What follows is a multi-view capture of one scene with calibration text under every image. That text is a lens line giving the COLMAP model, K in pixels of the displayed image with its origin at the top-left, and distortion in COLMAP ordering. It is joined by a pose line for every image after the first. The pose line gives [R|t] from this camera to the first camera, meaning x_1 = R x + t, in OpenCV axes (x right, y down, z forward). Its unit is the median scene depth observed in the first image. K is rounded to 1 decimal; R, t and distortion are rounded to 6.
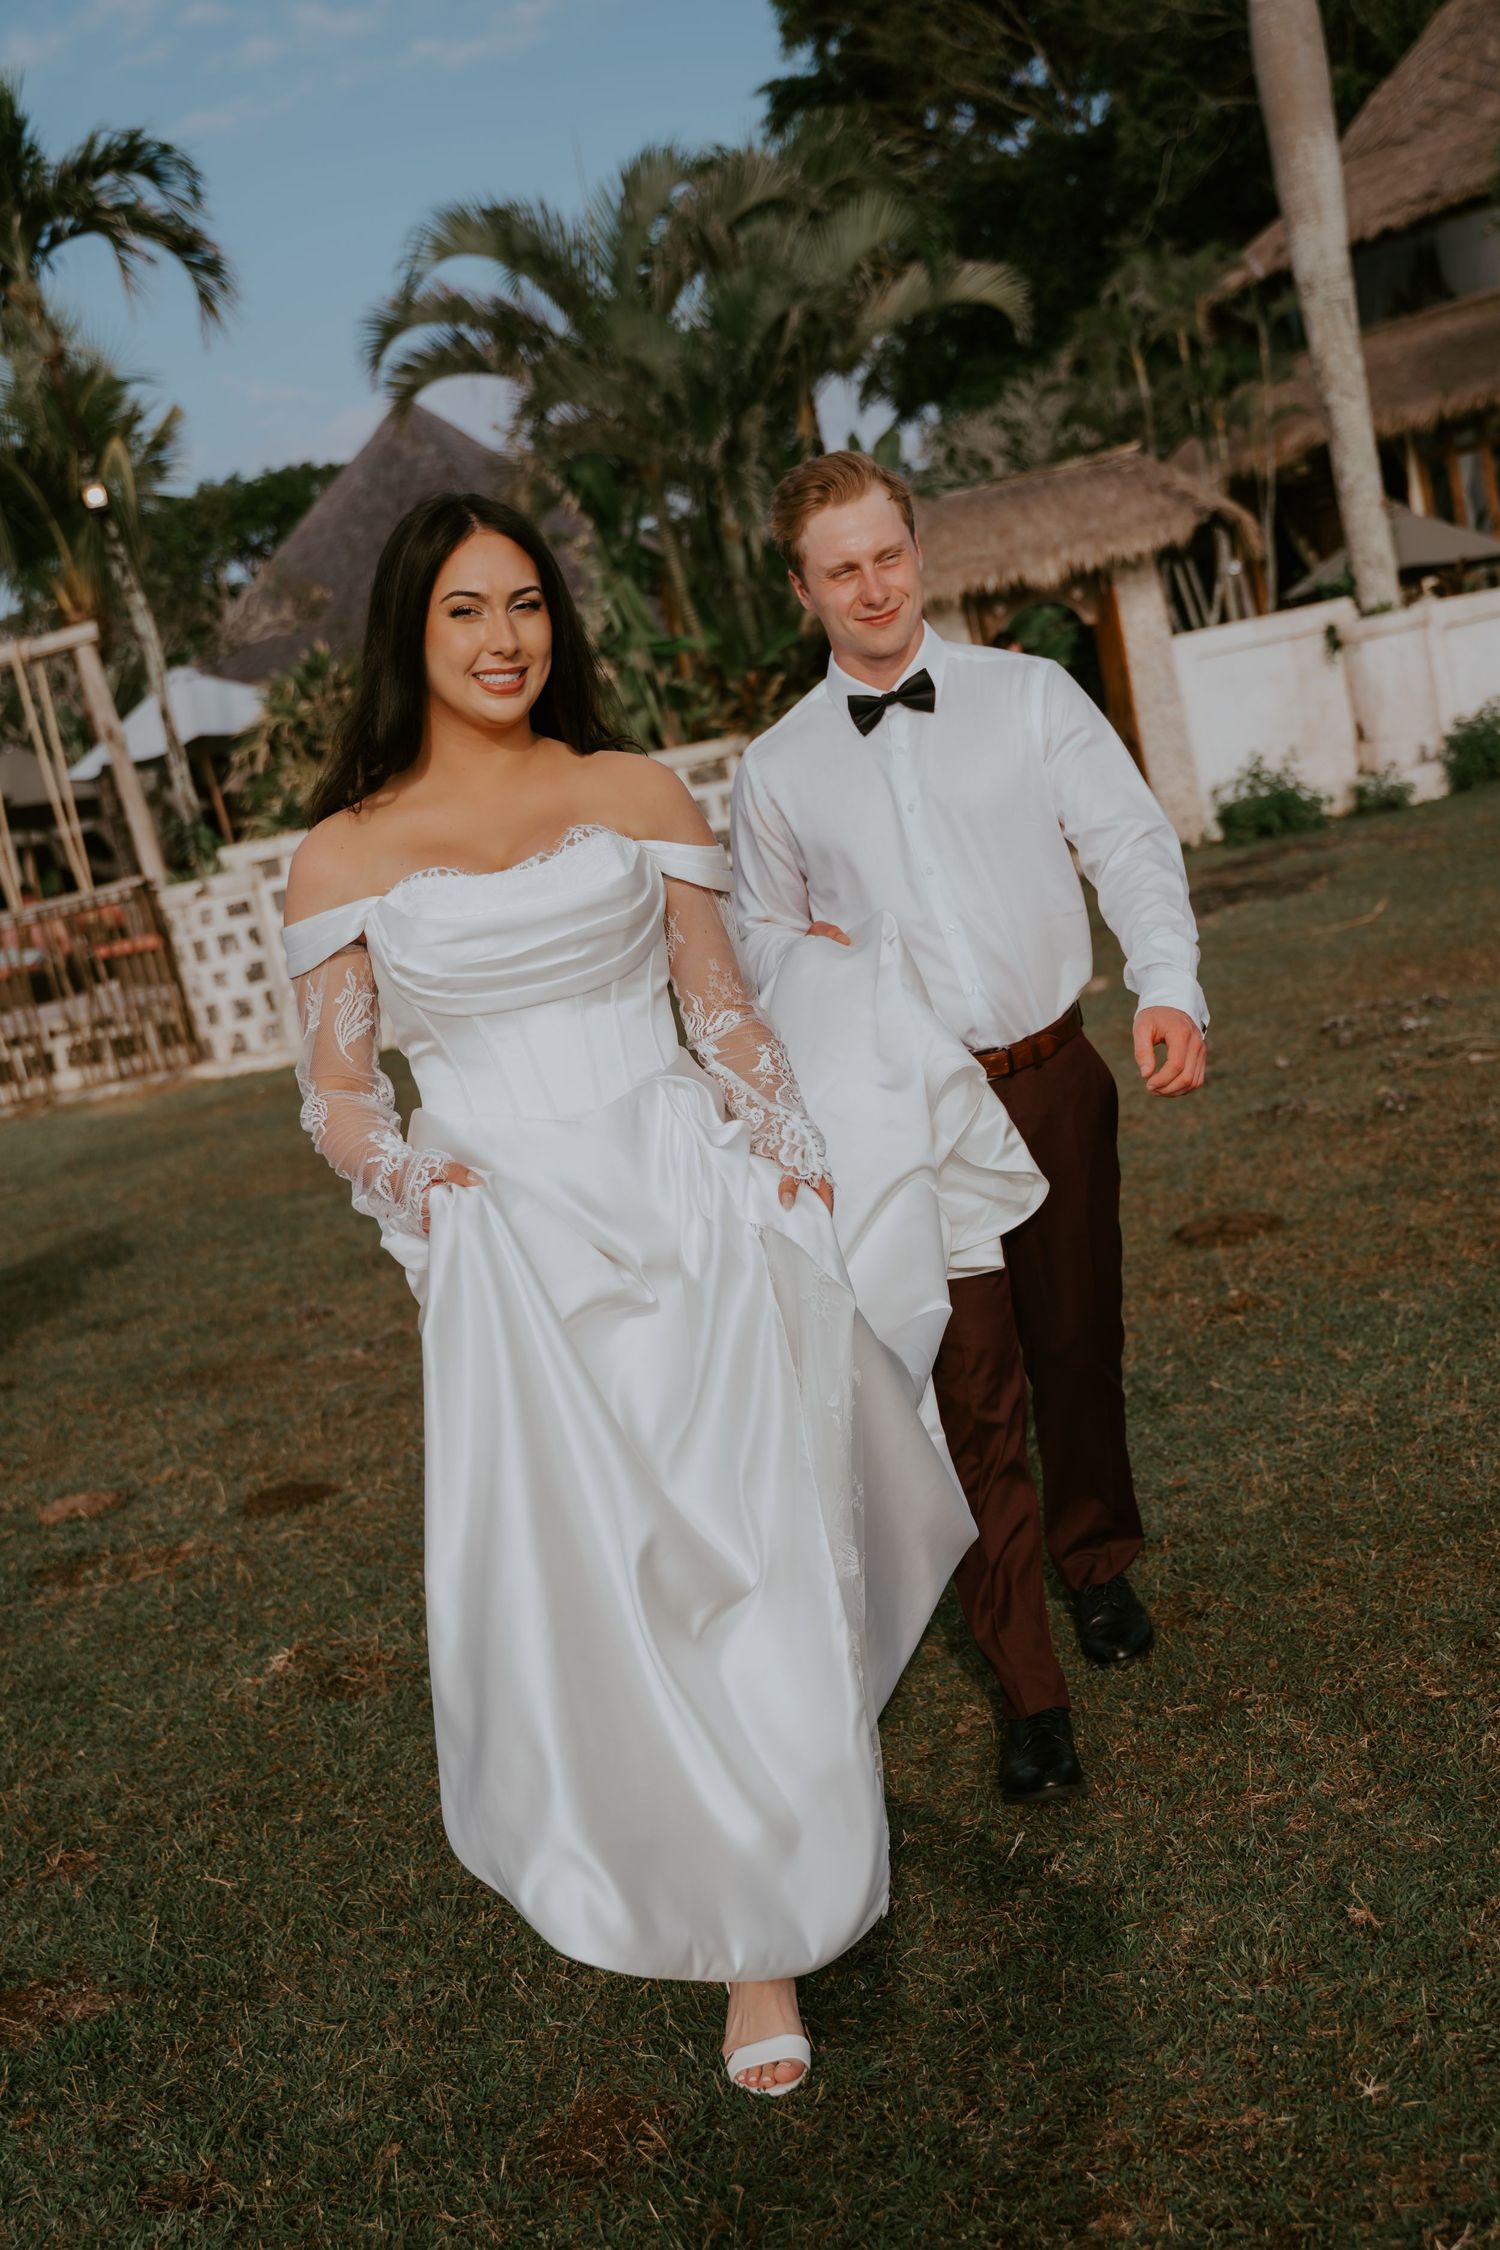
lens RADIAL K [[2664.7, 0, 750.0], [0, 2664.7, 1125.0], [0, 0, 1]] dist [-0.006609, 0.018211]
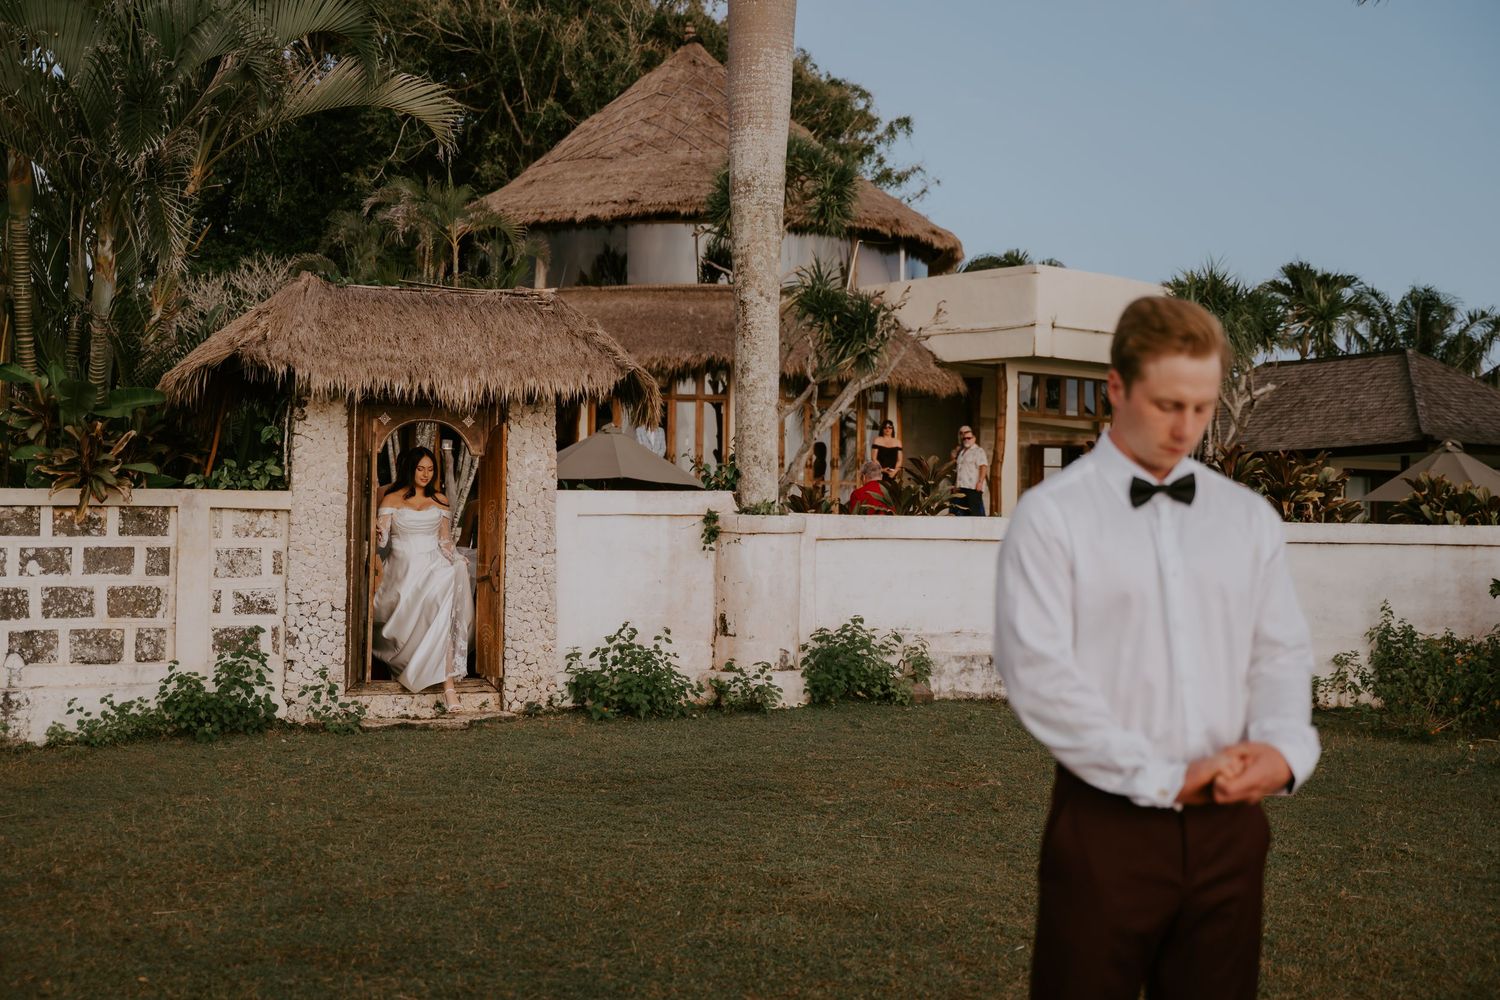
lens RADIAL K [[2039.5, 0, 750.0], [0, 2039.5, 500.0], [0, 0, 1]] dist [-0.008088, -0.016156]
pose [[0.898712, 0.224665, 0.376620, -0.054186], [-0.149005, 0.964149, -0.219578, -0.029034], [-0.412450, 0.141219, 0.899968, 0.315972]]
